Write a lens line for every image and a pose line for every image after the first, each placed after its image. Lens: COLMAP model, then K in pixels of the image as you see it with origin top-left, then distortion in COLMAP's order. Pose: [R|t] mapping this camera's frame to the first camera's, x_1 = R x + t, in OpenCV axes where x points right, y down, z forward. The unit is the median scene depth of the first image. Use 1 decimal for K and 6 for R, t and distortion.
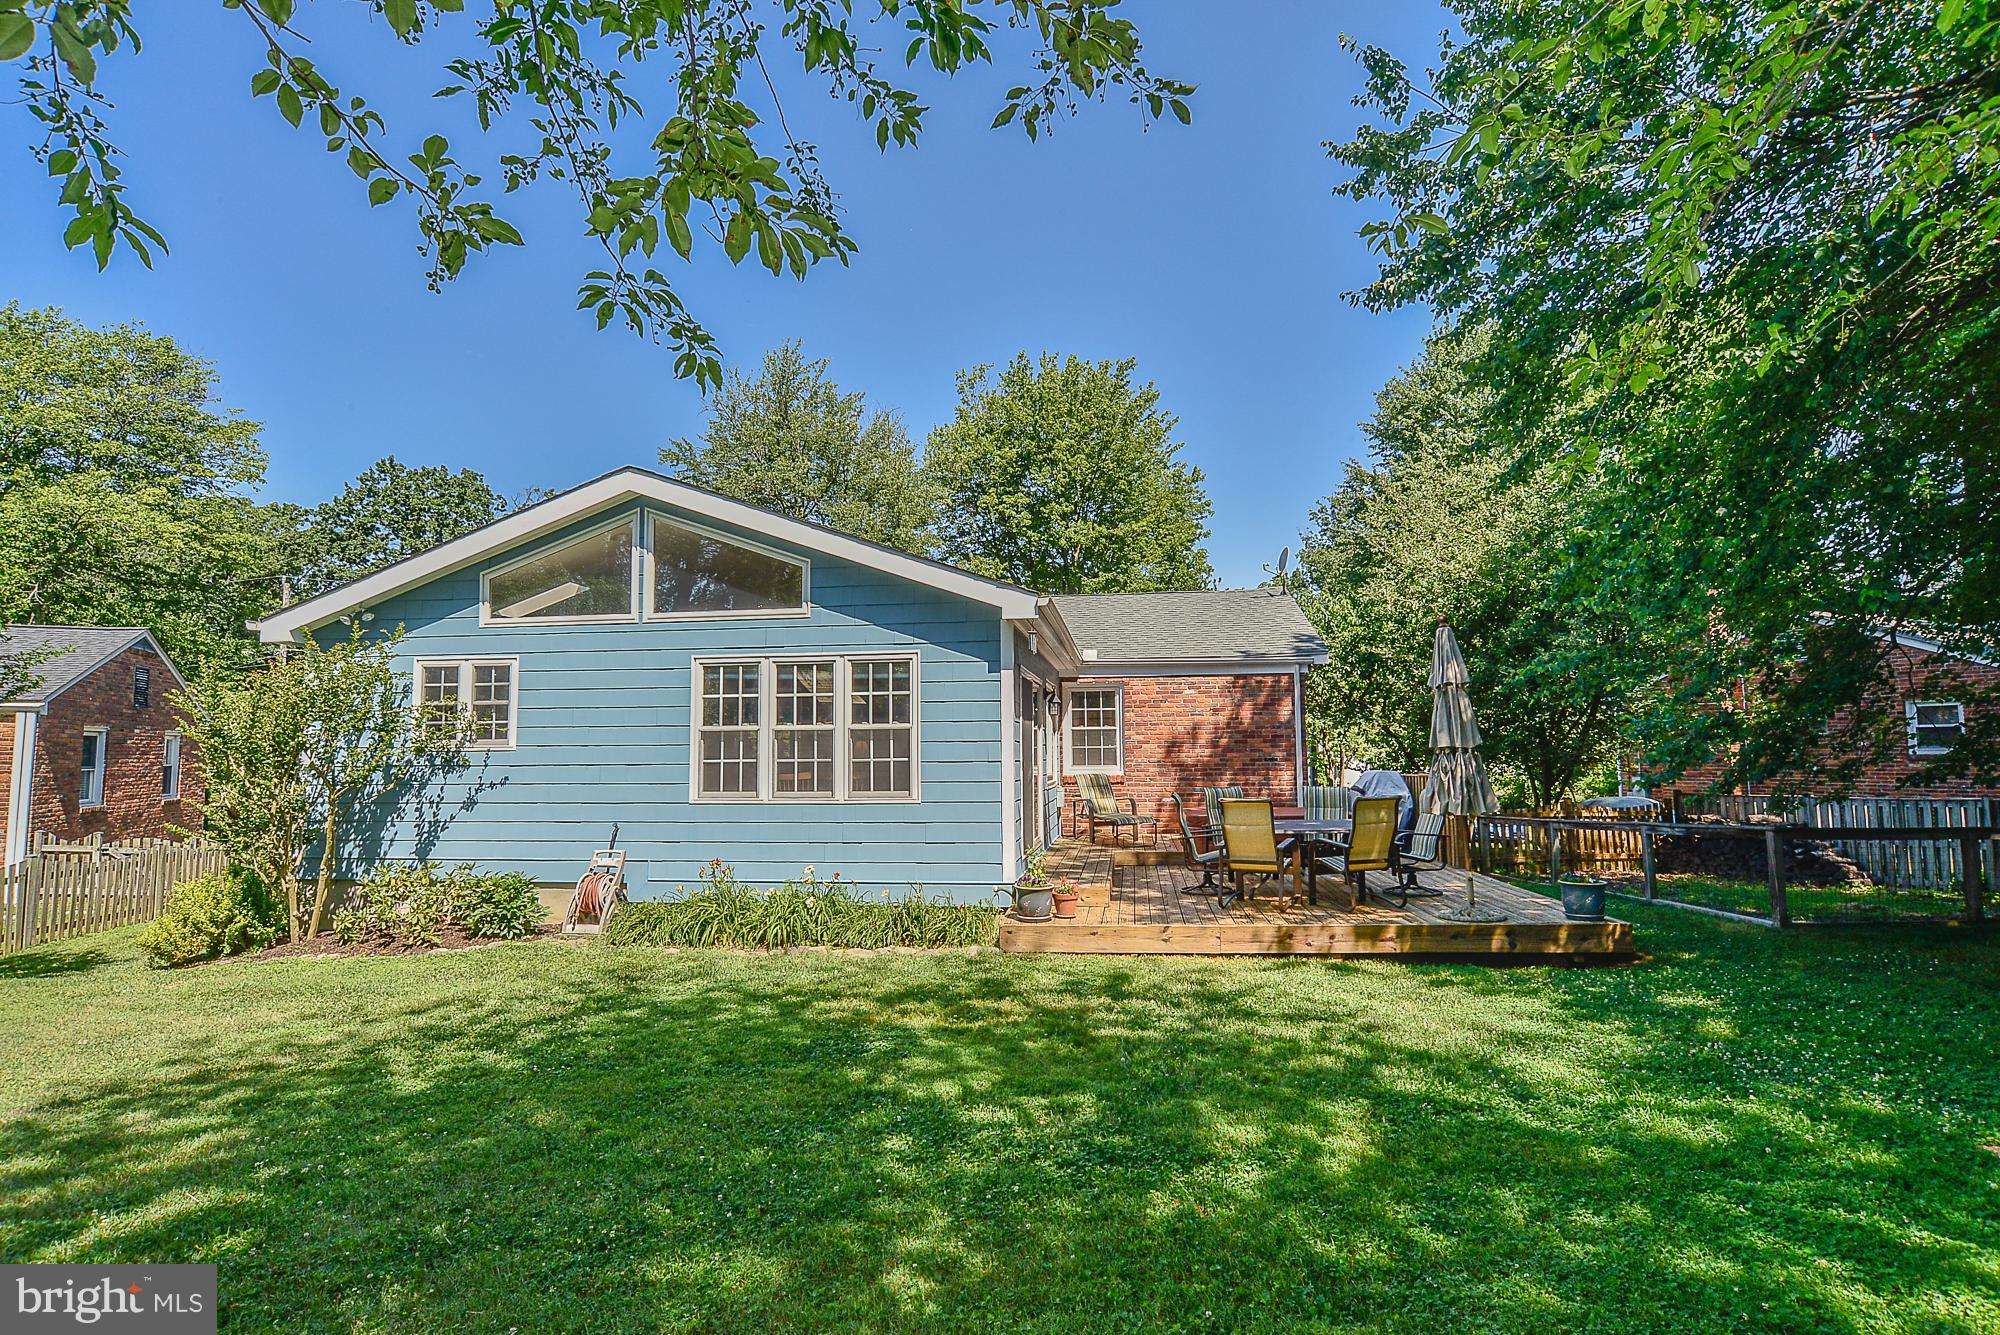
lens RADIAL K [[908.7, 0, 1000.0], [0, 908.7, 667.5], [0, 0, 1]] dist [-0.000918, 0.000045]
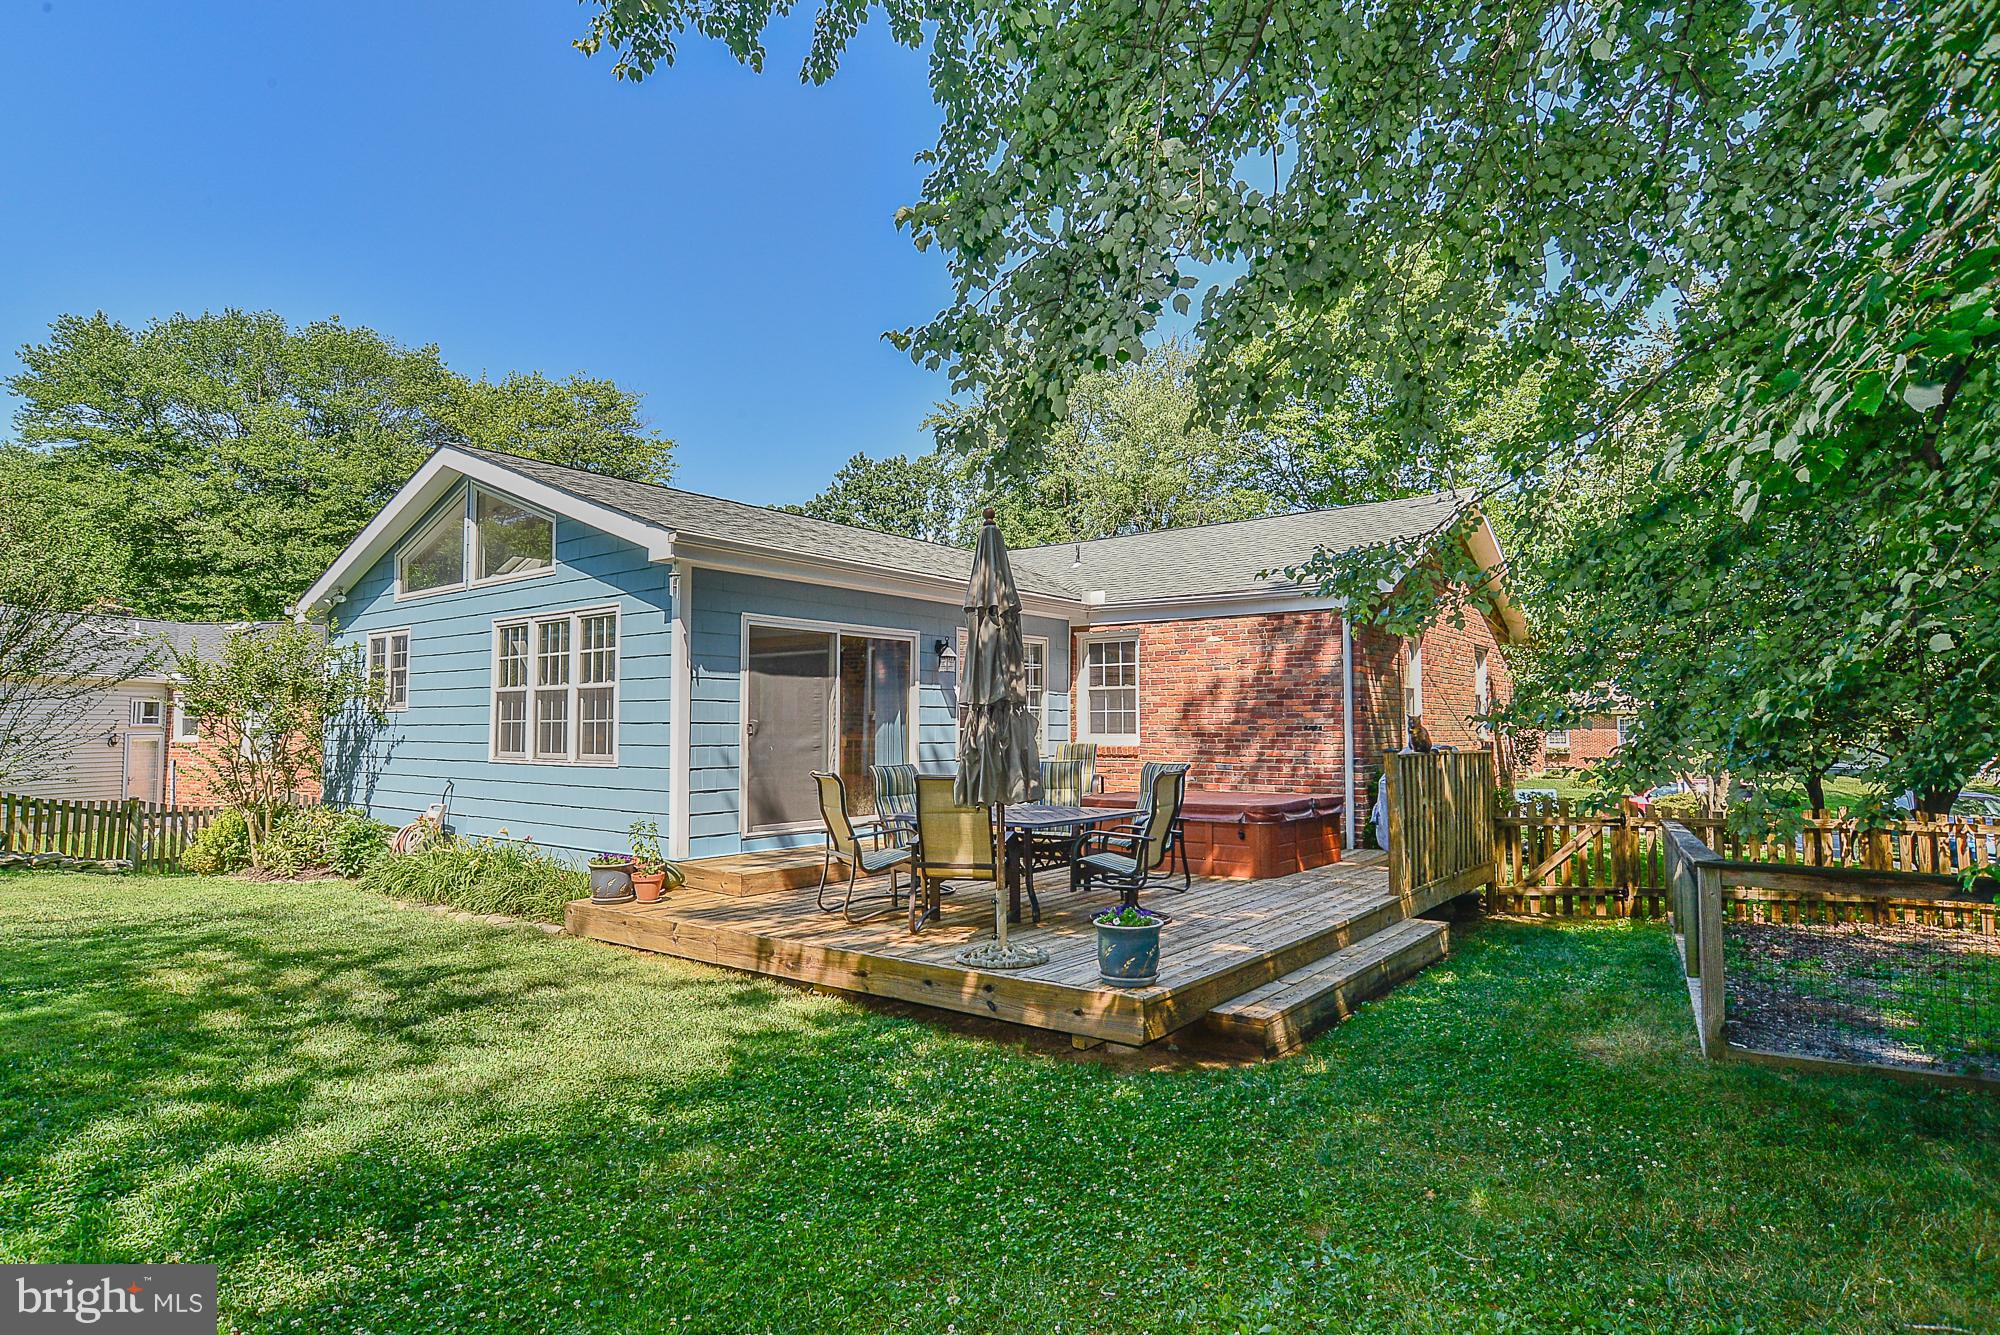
lens RADIAL K [[987.4, 0, 1004.3], [0, 987.4, 666.1], [0, 0, 1]] dist [-0.010657, 0.000694]
pose [[0.882428, -0.021891, -0.469937, 0.450646], [0.038697, 0.998909, 0.026131, 0.021625], [0.468853, -0.041243, 0.882313, 0.187020]]
